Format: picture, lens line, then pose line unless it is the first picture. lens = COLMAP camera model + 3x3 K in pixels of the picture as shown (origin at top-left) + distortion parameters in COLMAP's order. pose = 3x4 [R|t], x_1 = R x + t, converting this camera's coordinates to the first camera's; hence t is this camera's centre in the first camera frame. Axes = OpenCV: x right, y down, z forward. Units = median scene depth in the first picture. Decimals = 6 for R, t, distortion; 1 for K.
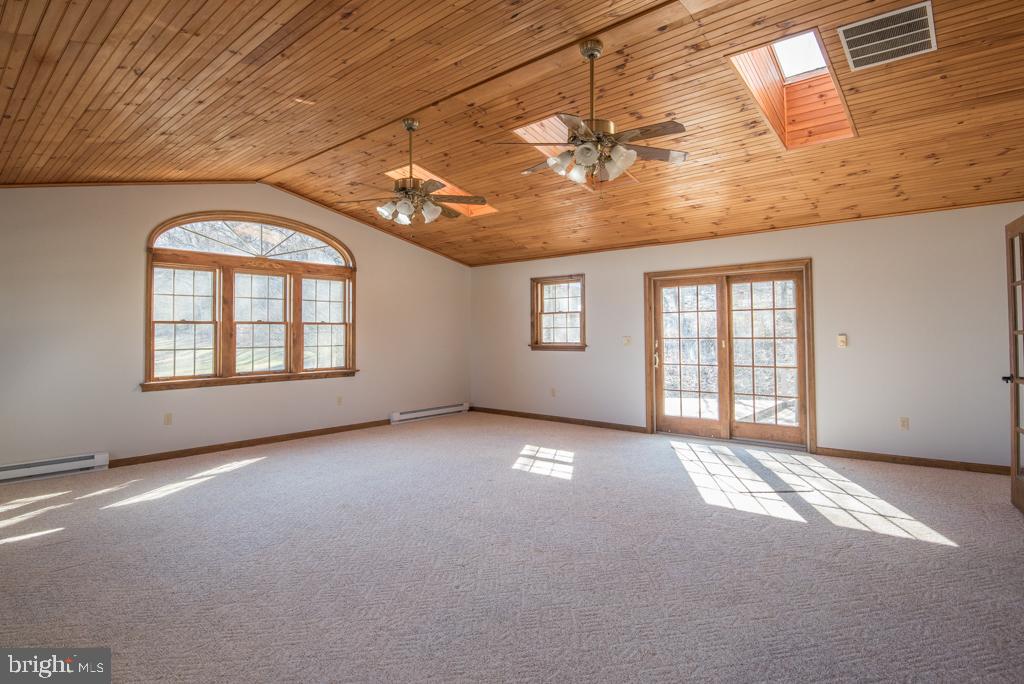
lens RADIAL K [[535.4, 0, 526.5], [0, 535.4, 326.6], [0, 0, 1]] dist [-0.024090, -0.011877]
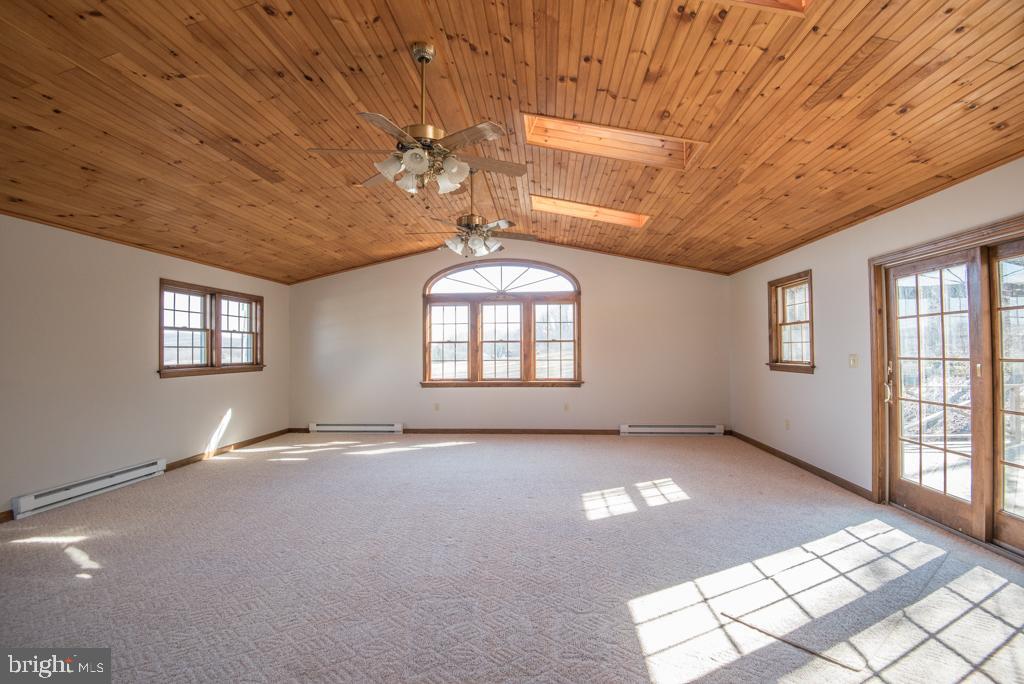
lens RADIAL K [[477.4, 0, 514.0], [0, 477.4, 341.4], [0, 0, 1]] dist [-0.029664, -0.010543]
pose [[0.589784, -0.011130, -0.807484, 0.438438], [0.012320, 0.999913, -0.004784, -0.001123], [0.807467, -0.007127, 0.589870, 0.308239]]
